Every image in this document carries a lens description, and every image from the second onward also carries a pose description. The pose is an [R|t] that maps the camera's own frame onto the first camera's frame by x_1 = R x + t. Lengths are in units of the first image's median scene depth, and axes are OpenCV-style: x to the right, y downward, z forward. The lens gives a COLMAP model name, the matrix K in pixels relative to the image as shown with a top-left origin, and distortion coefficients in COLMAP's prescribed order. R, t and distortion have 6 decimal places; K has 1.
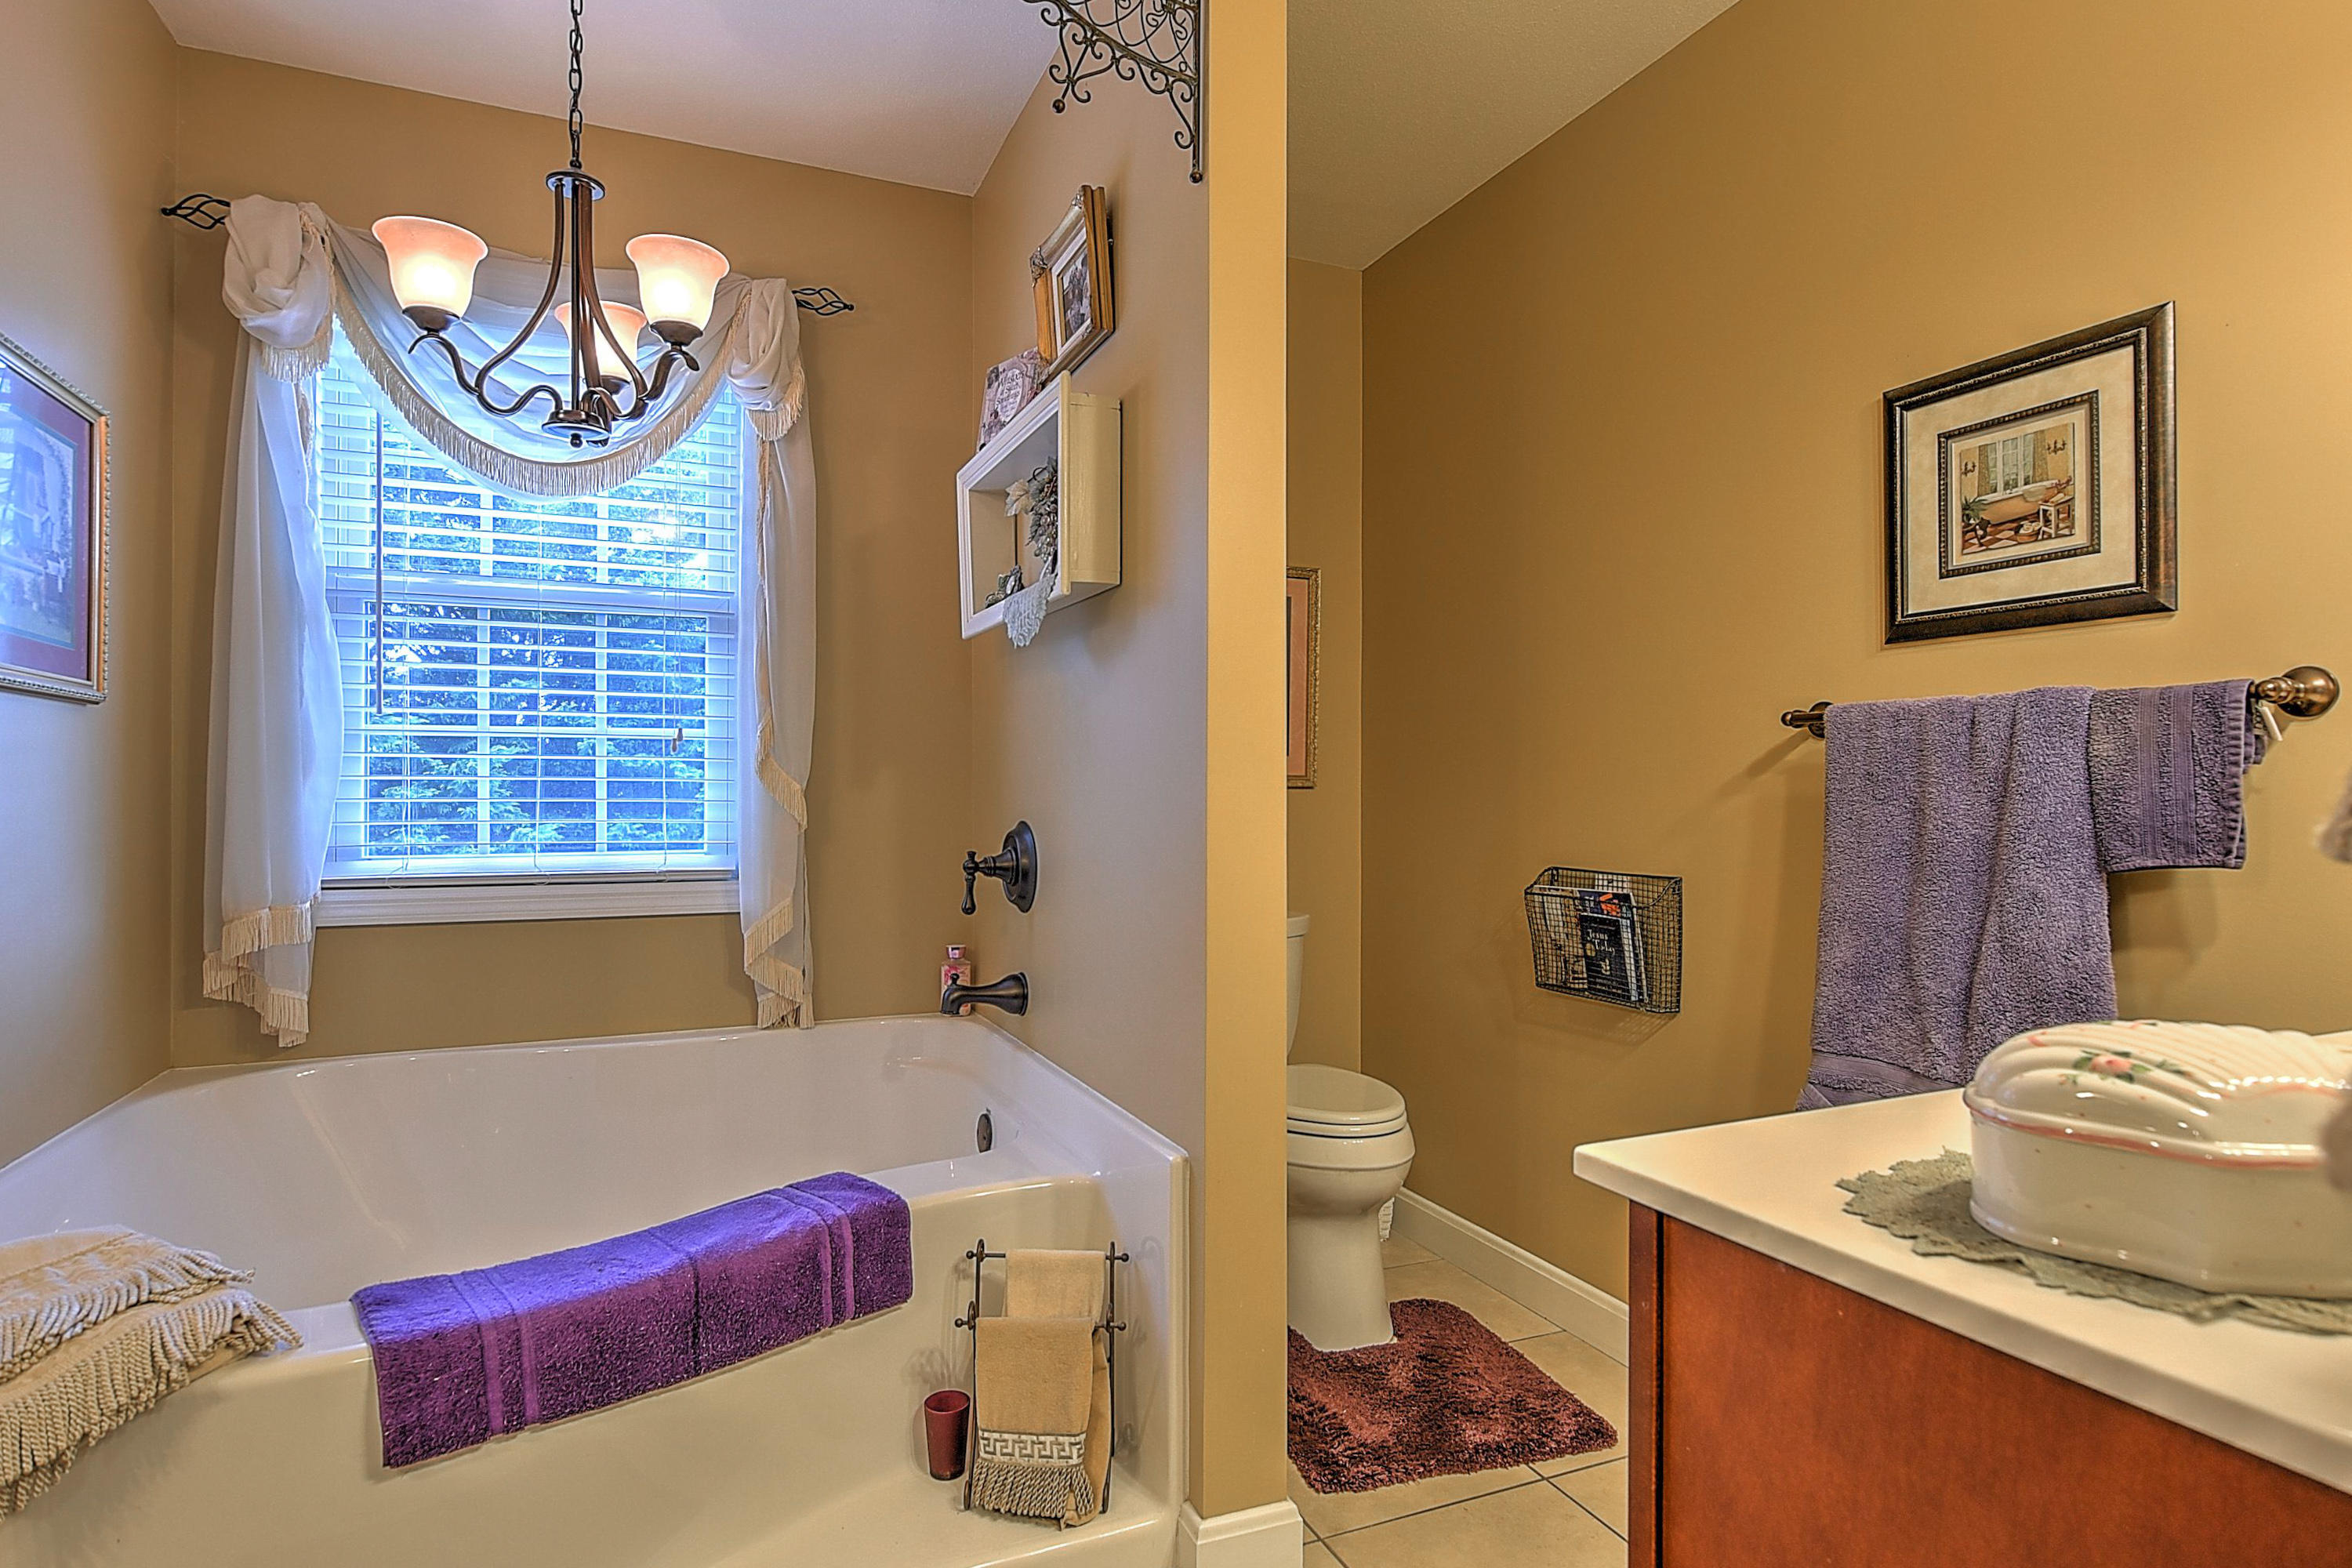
lens RADIAL K [[1226.4, 0, 1165.9], [0, 1226.4, 788.0], [0, 0, 1]] dist [-0.010287, 0.000669]
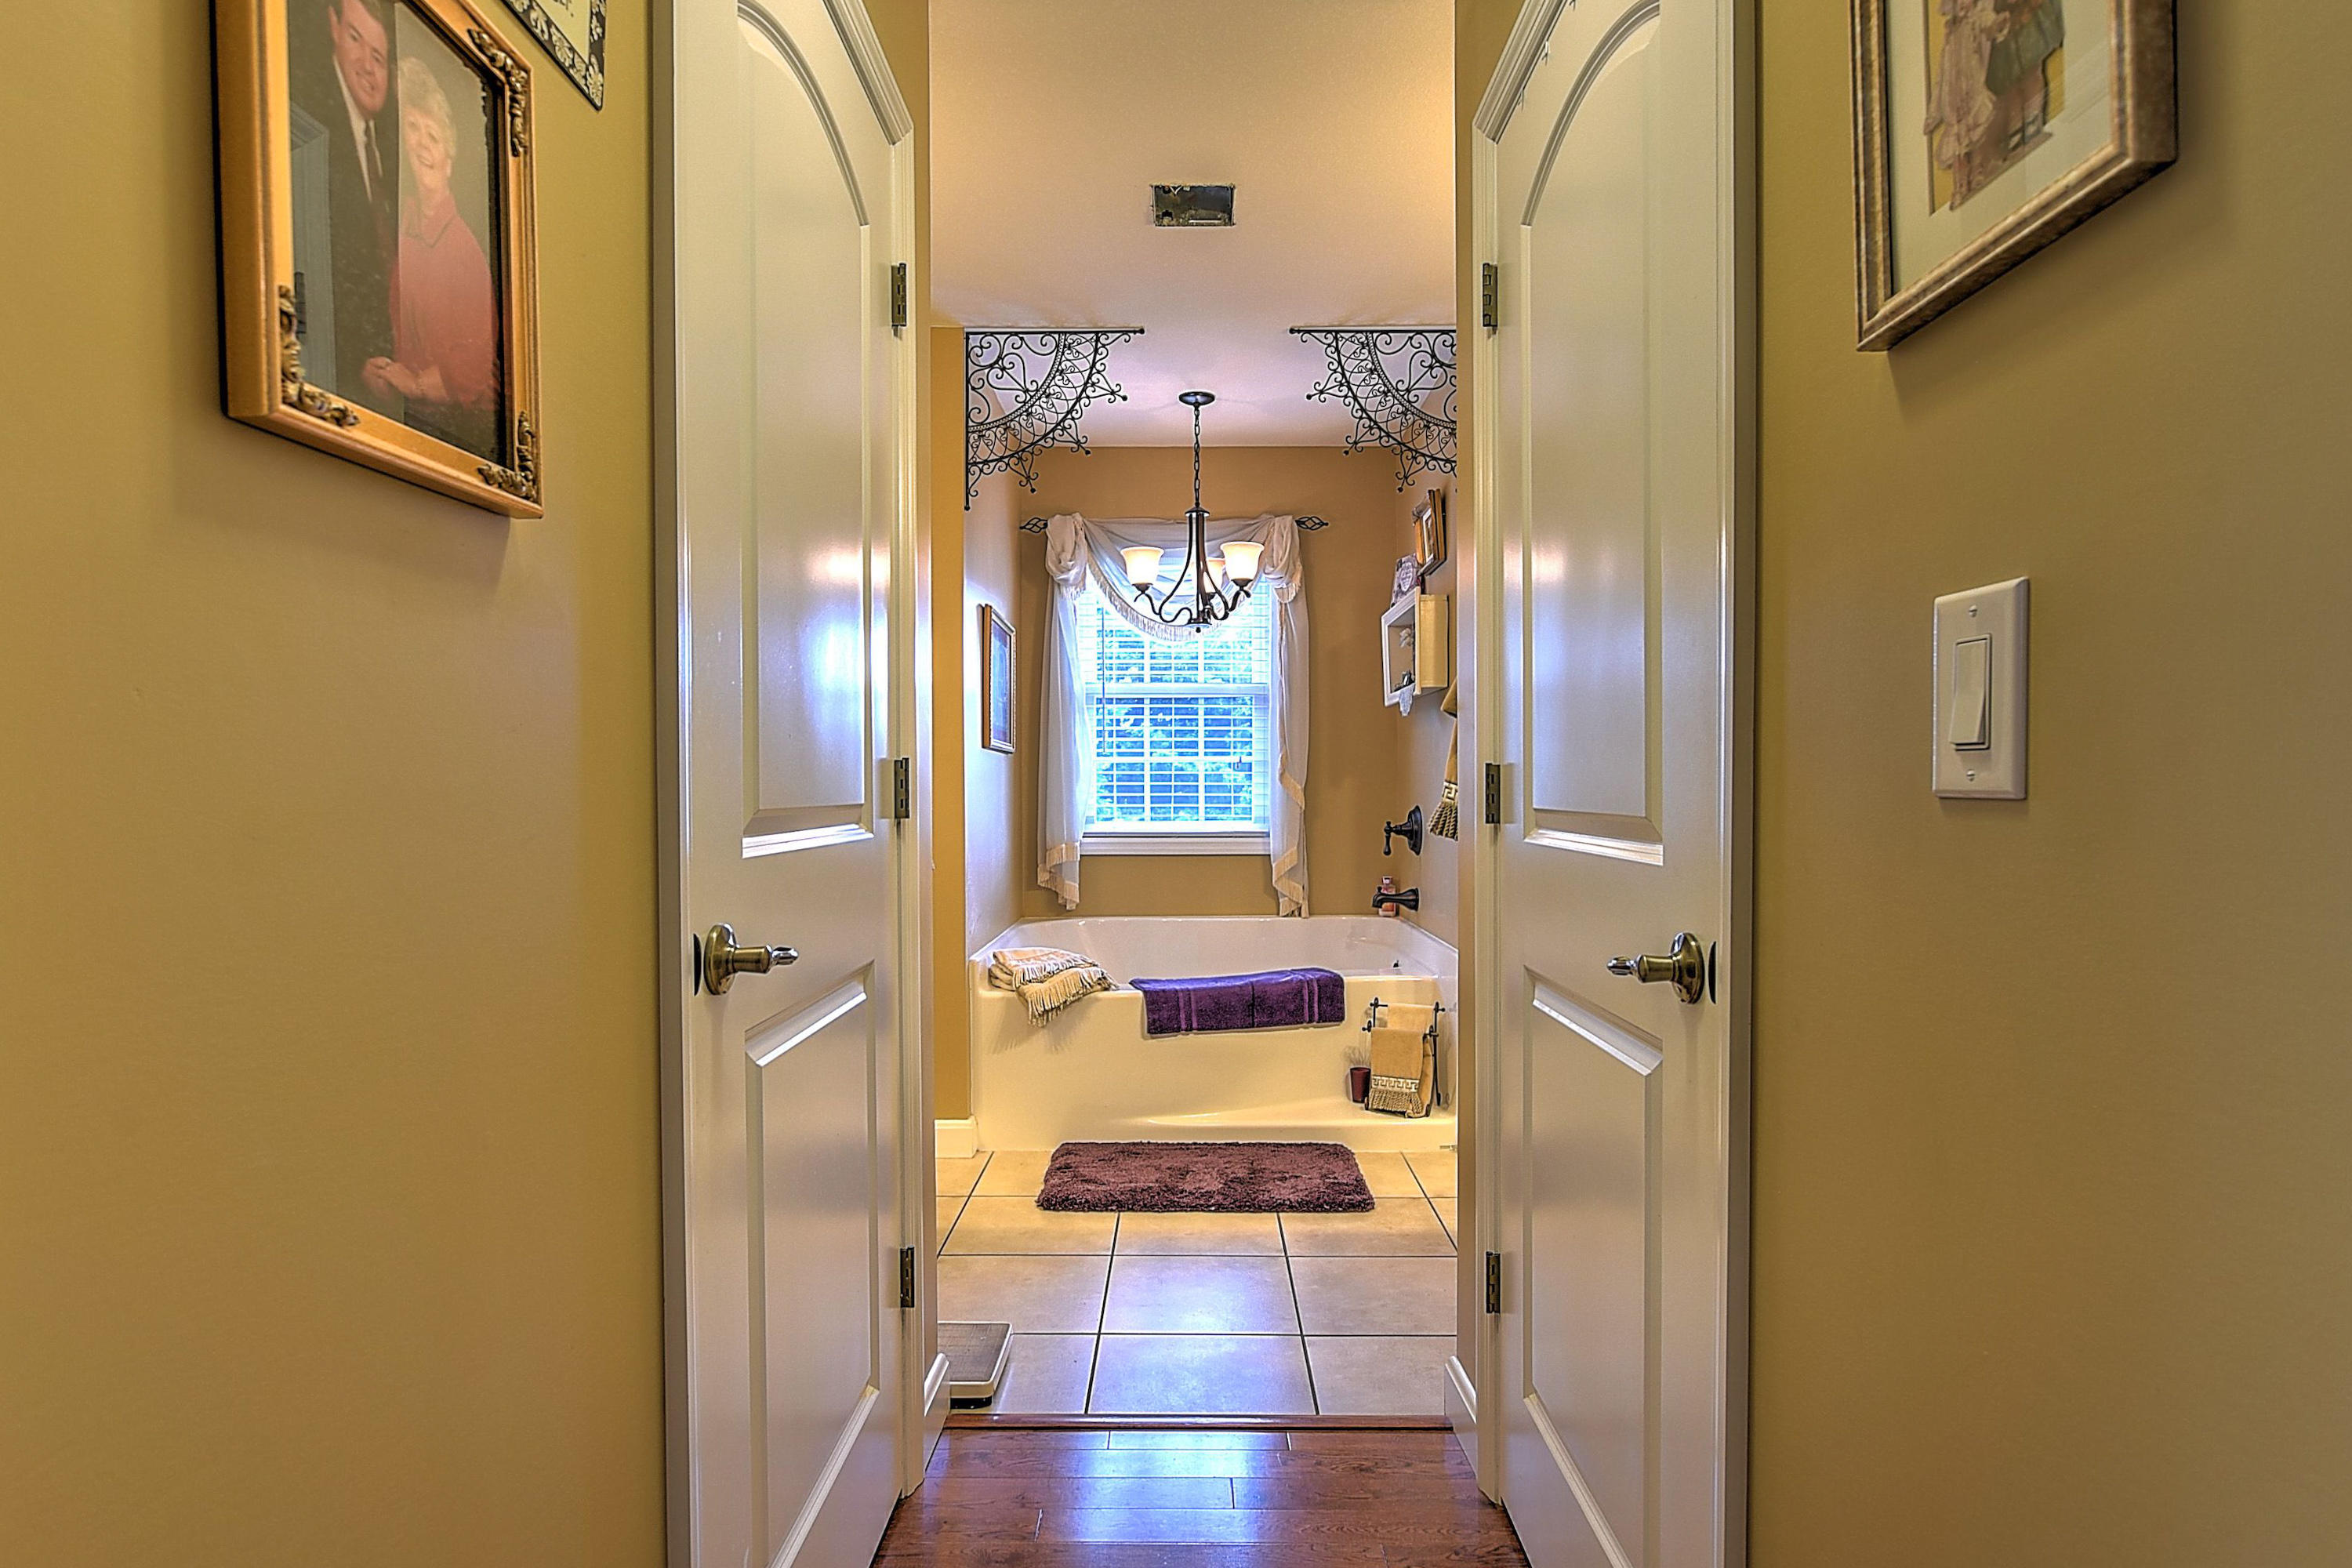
lens RADIAL K [[1213.0, 0, 1165.5], [0, 1213.0, 798.1], [0, 0, 1]] dist [-0.007795, 0.001907]
pose [[0.911735, -0.000223, -0.410778, 0.357978], [0.003986, 0.999958, 0.008304, -0.000806], [0.410759, -0.009209, 0.911698, -1.012022]]
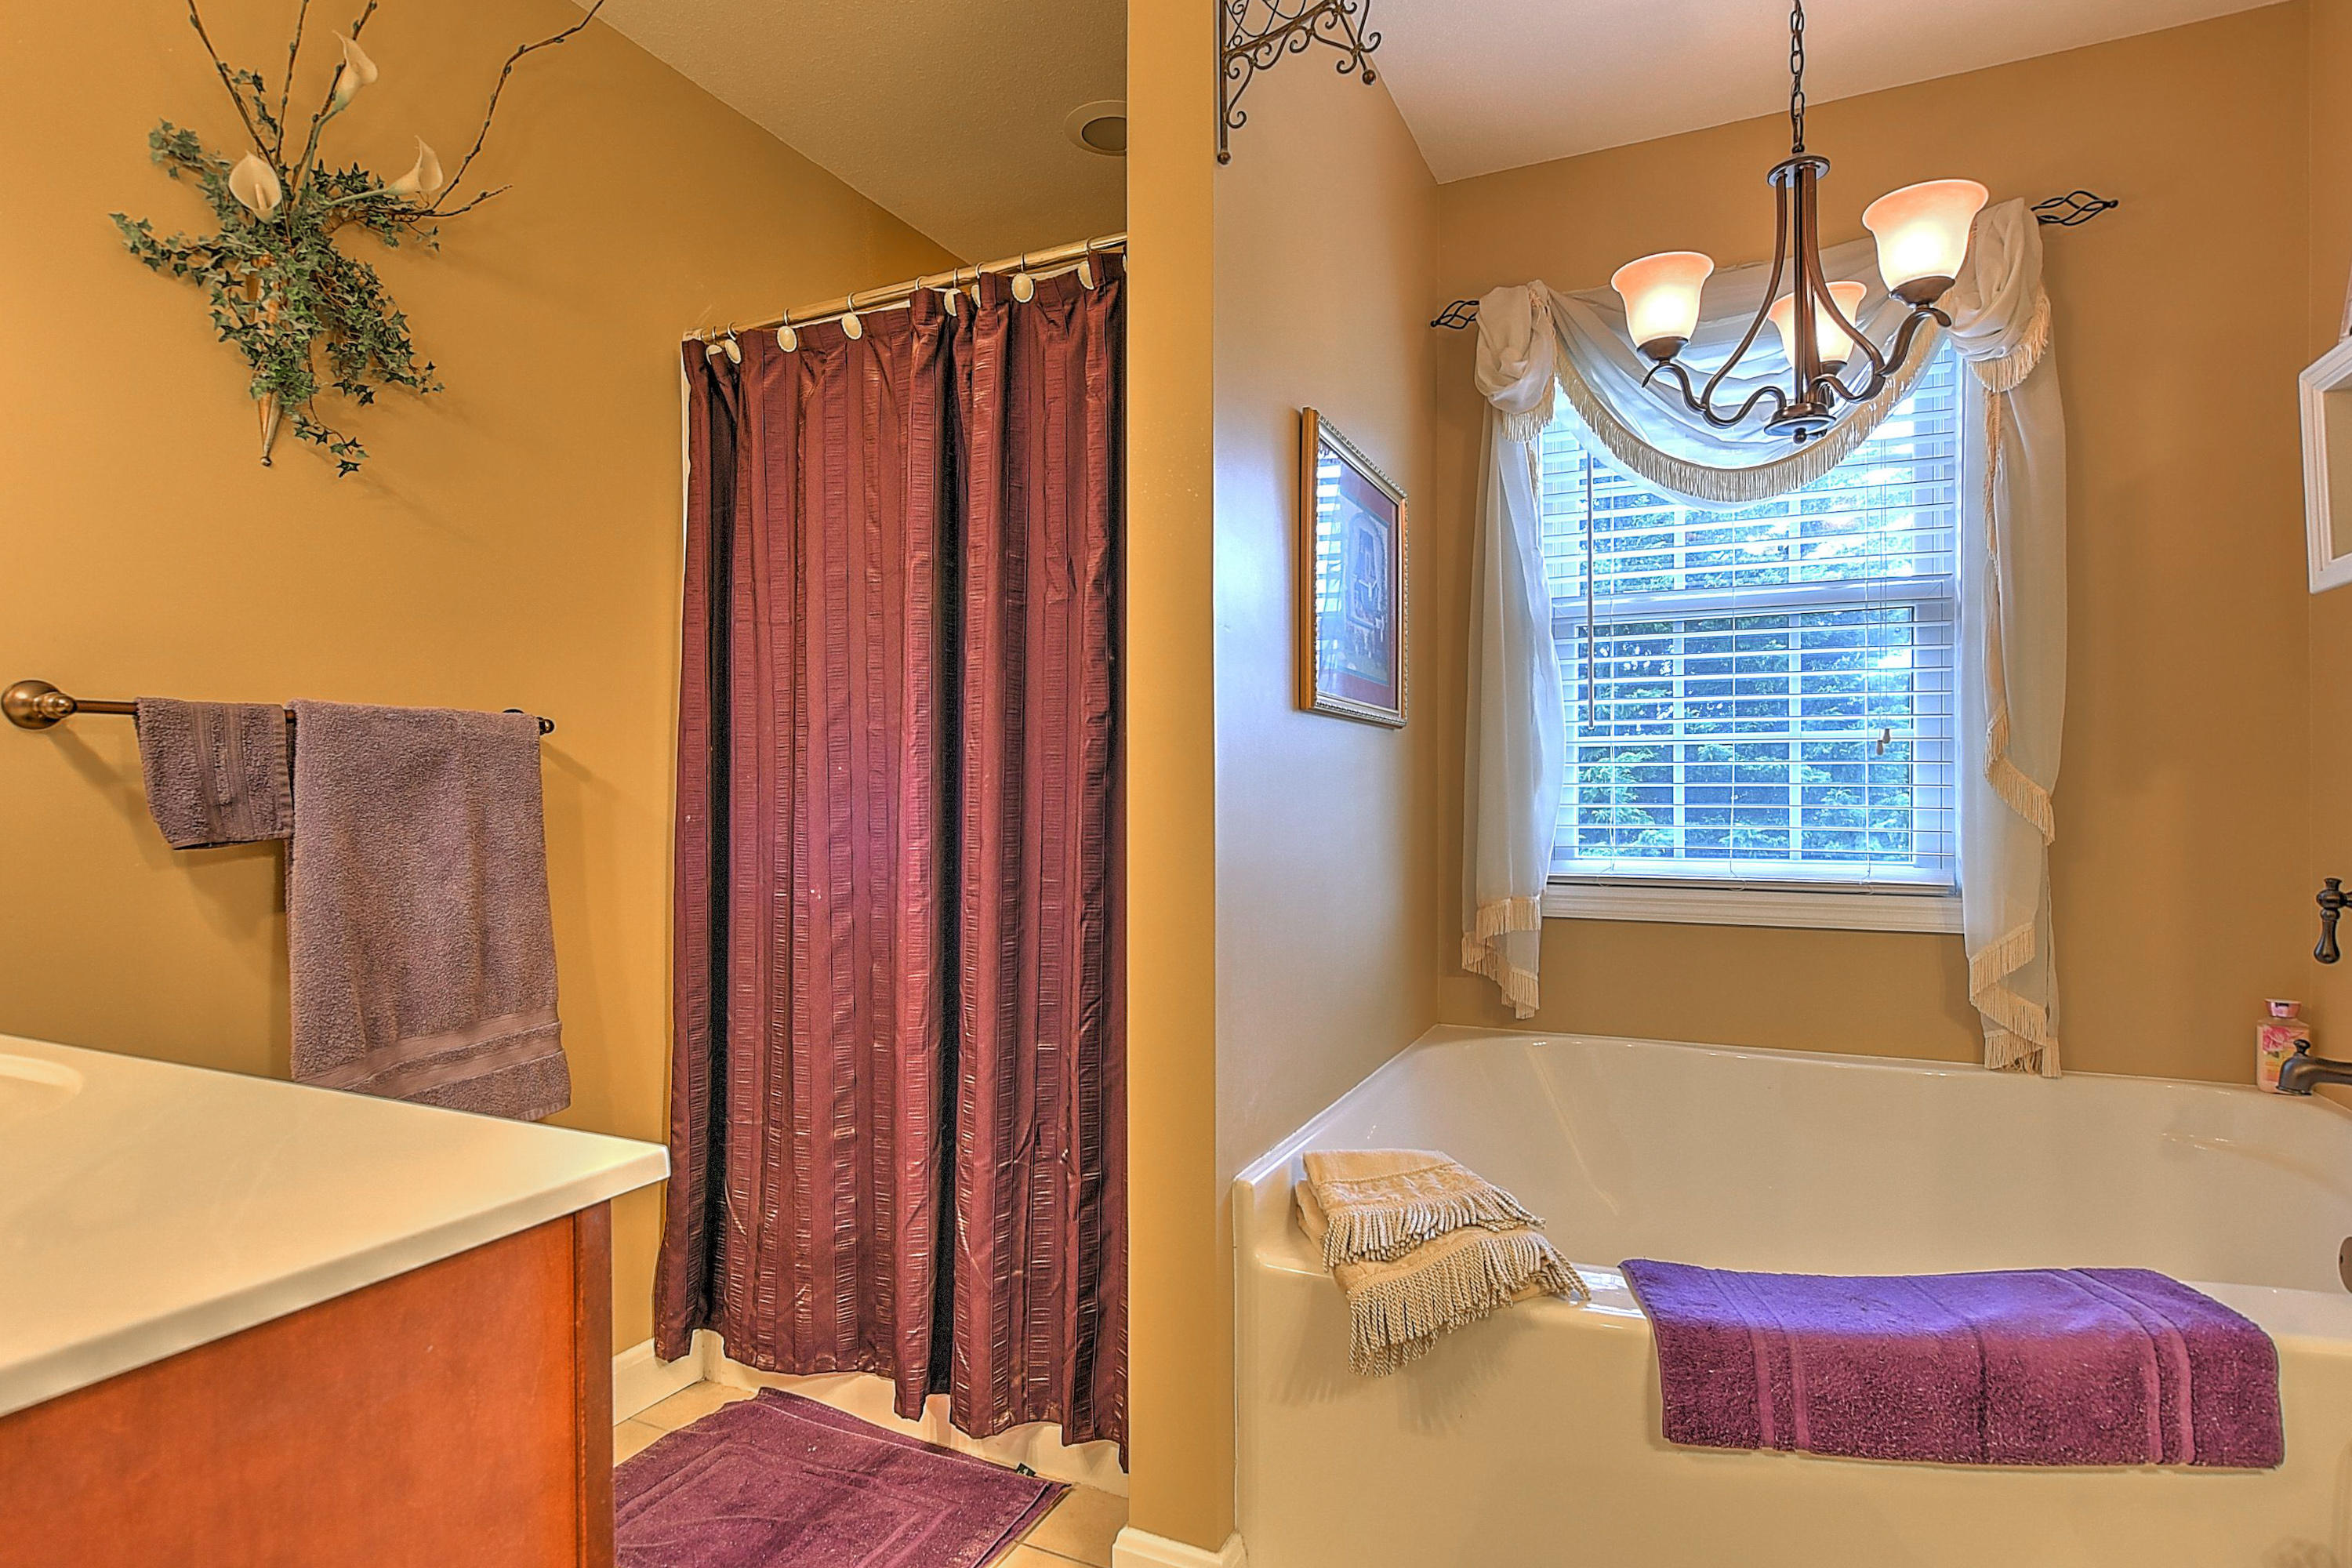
lens RADIAL K [[1213.0, 0, 1165.5], [0, 1213.0, 798.1], [0, 0, 1]] dist [-0.007795, 0.001907]
pose [[0.660070, 0.000377, -0.751204, -0.094516], [0.003564, 0.999987, 0.003634, -0.002607], [0.751196, -0.005076, 0.660060, -0.010854]]
